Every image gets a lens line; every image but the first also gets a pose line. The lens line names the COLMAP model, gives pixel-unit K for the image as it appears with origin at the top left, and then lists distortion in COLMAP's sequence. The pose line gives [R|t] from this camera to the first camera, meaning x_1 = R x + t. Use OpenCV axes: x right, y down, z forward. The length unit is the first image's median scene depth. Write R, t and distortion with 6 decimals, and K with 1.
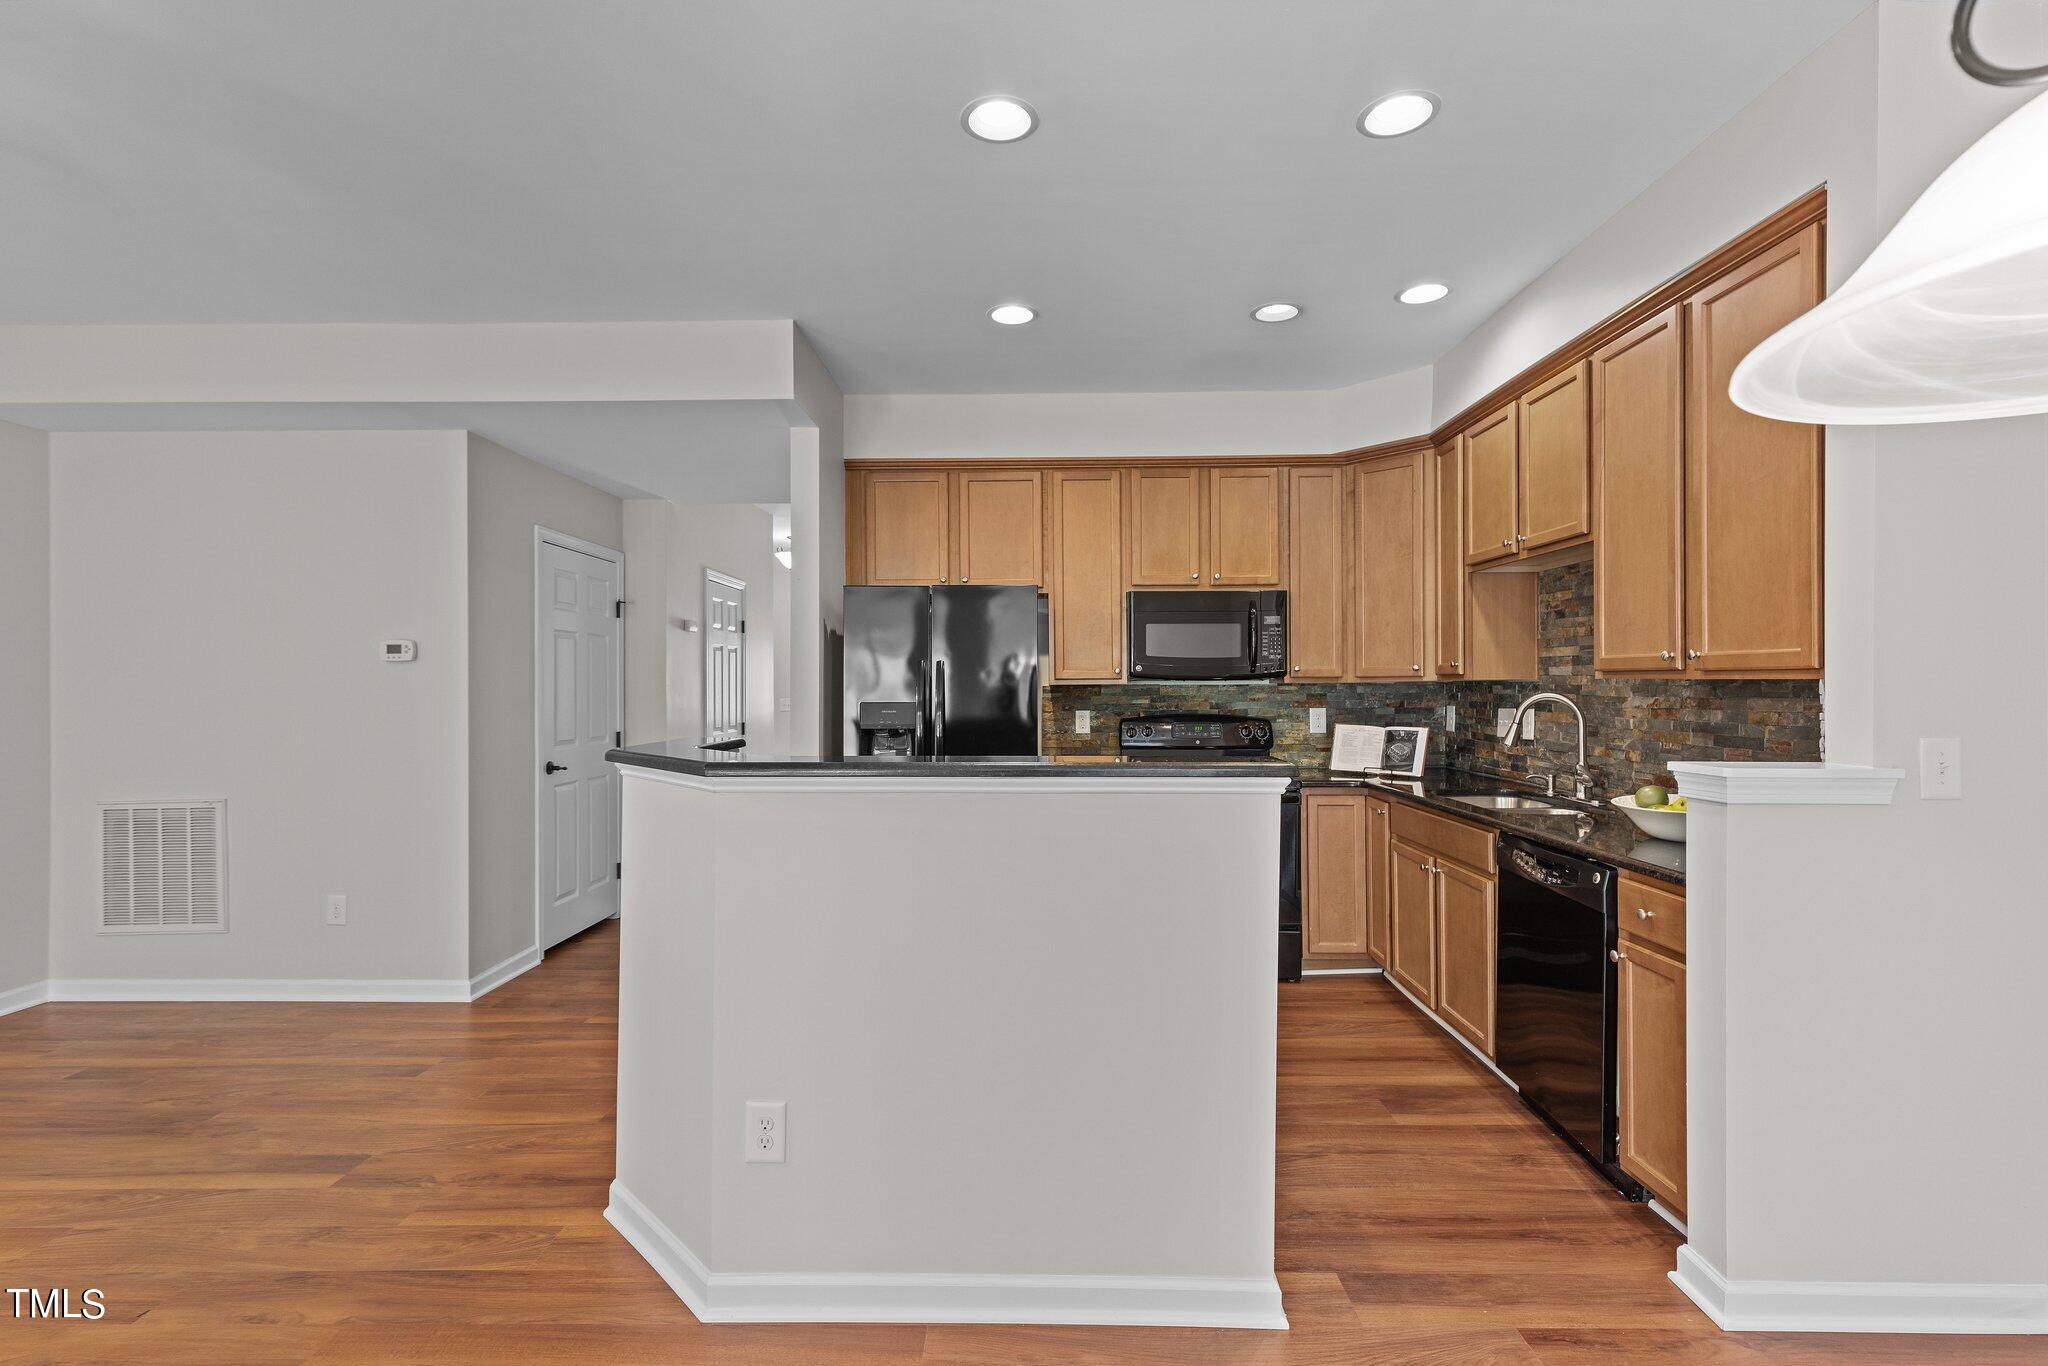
lens RADIAL K [[940.8, 0, 1024.0], [0, 940.8, 683.0], [0, 0, 1]] dist [0.001900, 0.000788]
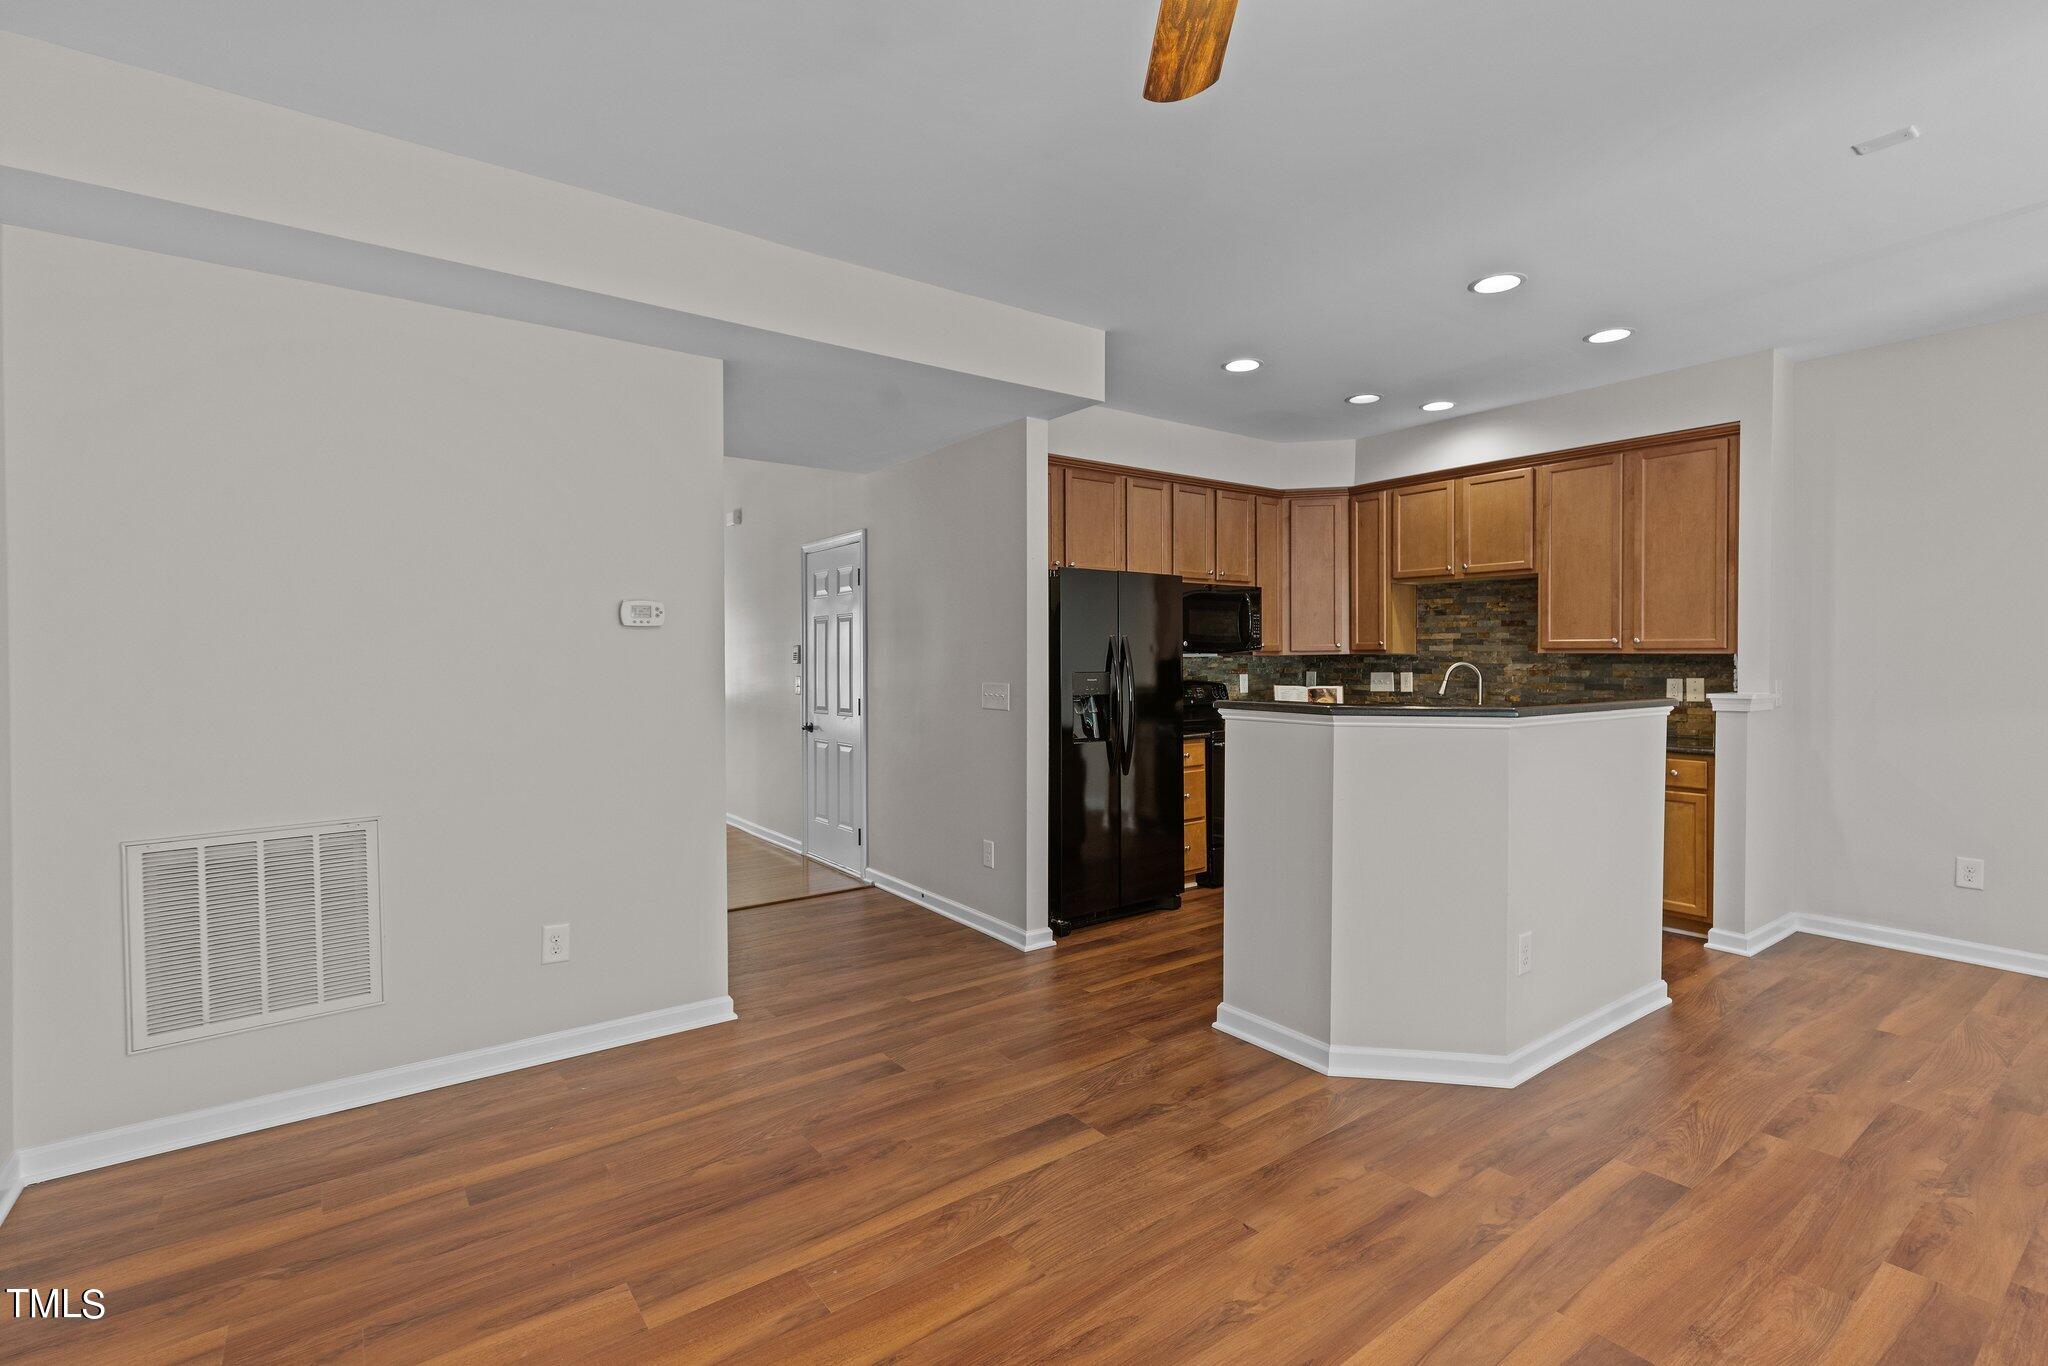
lens RADIAL K [[936.8, 0, 1030.3], [0, 936.8, 666.1], [0, 0, 1]] dist [0.004689, 0.000188]
pose [[0.794509, -0.004888, 0.607233, -0.889658], [-0.001039, 0.999955, 0.009409, 0.003154], [-0.607252, -0.008106, 0.794468, 0.144377]]
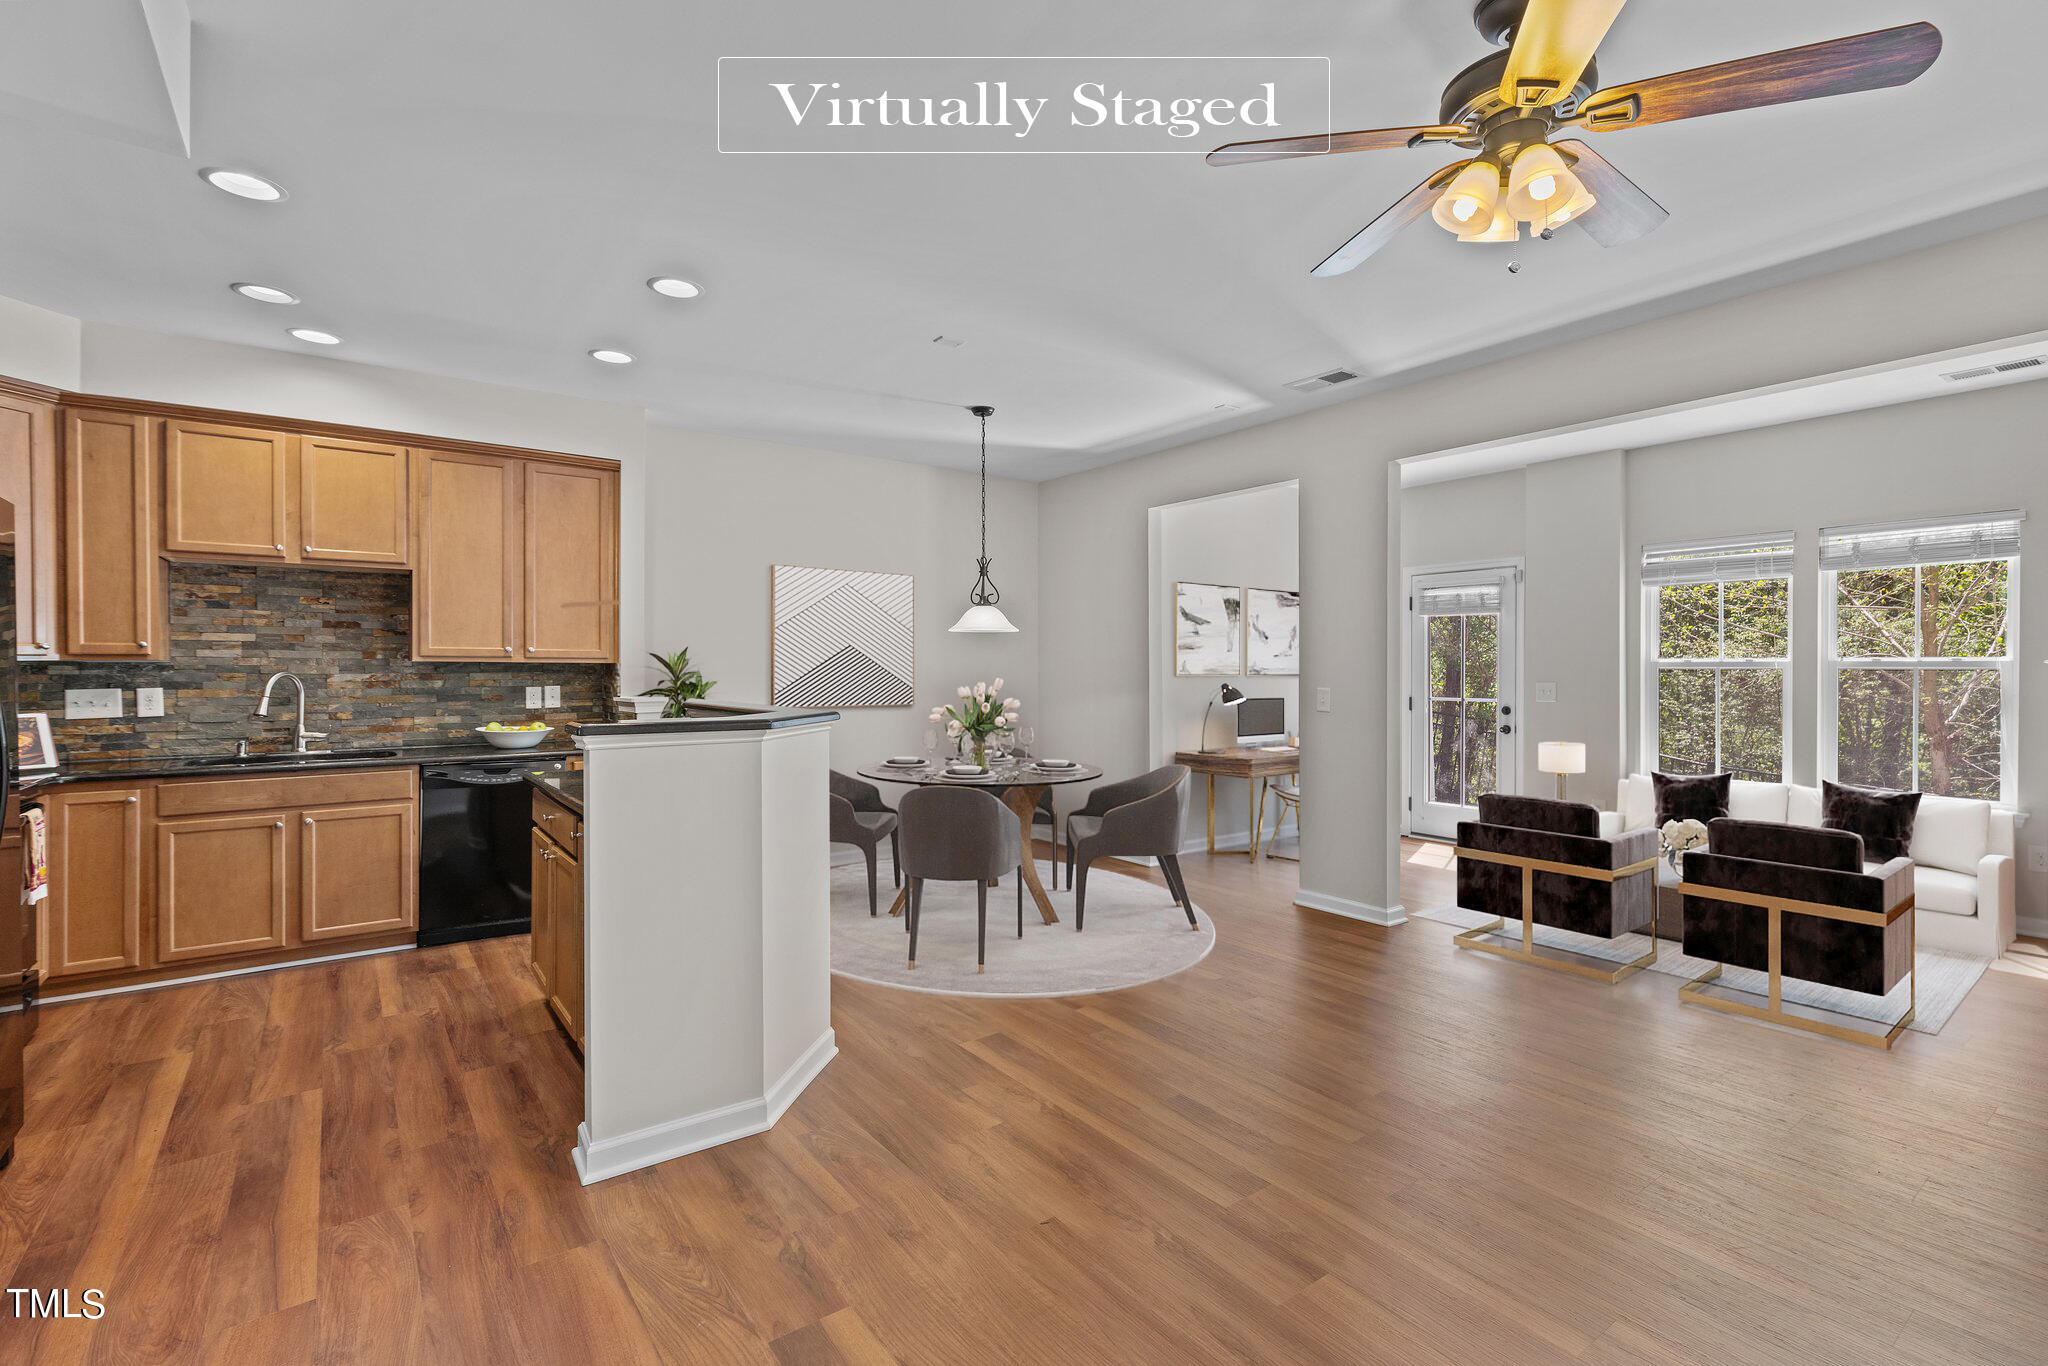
lens RADIAL K [[936.0, 0, 1029.3], [0, 936.0, 670.5], [0, 0, 1]] dist [0.002703, 0.000540]
pose [[-0.602911, -0.002461, 0.797805, -0.897941], [-0.000502, 0.999996, 0.002706, 0.004377], [-0.797809, 0.001231, -0.602910, 0.836674]]
